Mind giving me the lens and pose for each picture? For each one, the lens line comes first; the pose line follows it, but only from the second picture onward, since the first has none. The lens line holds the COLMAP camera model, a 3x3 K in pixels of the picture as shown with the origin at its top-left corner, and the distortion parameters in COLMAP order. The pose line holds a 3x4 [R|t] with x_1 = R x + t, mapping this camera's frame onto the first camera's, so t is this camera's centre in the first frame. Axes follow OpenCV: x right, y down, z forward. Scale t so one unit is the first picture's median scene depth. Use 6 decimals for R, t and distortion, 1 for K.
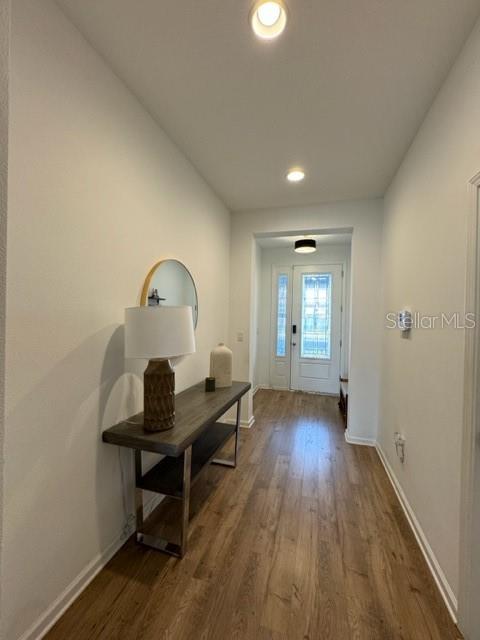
lens RADIAL K [[257.8, 0, 239.6], [0, 257.8, 319.0], [0, 0, 1]] dist [-0.002626, 0.000923]
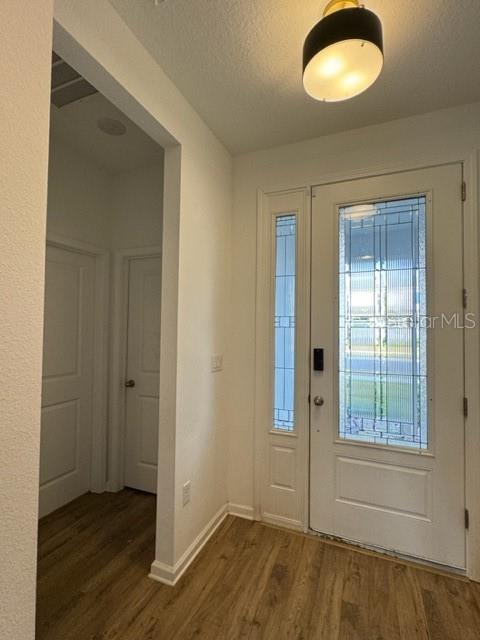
lens RADIAL K [[308.2, 0, 240.4], [0, 308.2, 321.8], [0, 0, 1]] dist [-0.005873, -0.000215]
pose [[0.996102, -0.011179, -0.087499, 0.142226], [0.008852, 0.999598, -0.026939, -0.002664], [0.087765, 0.026060, 0.995800, 0.563263]]
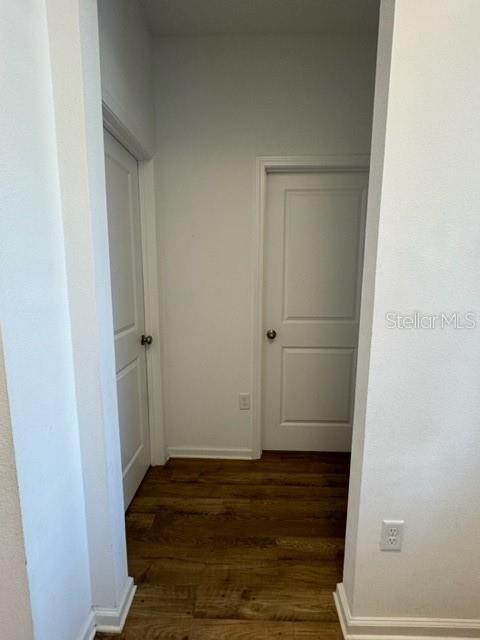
lens RADIAL K [[308.2, 0, 240.6], [0, 308.2, 318.1], [0, 0, 1]] dist [-0.005873, -0.000215]
pose [[0.269474, 0.122102, -0.955235, 0.231244], [0.001815, 0.991863, 0.127296, 0.012209], [0.963006, -0.036036, 0.267060, 0.853942]]
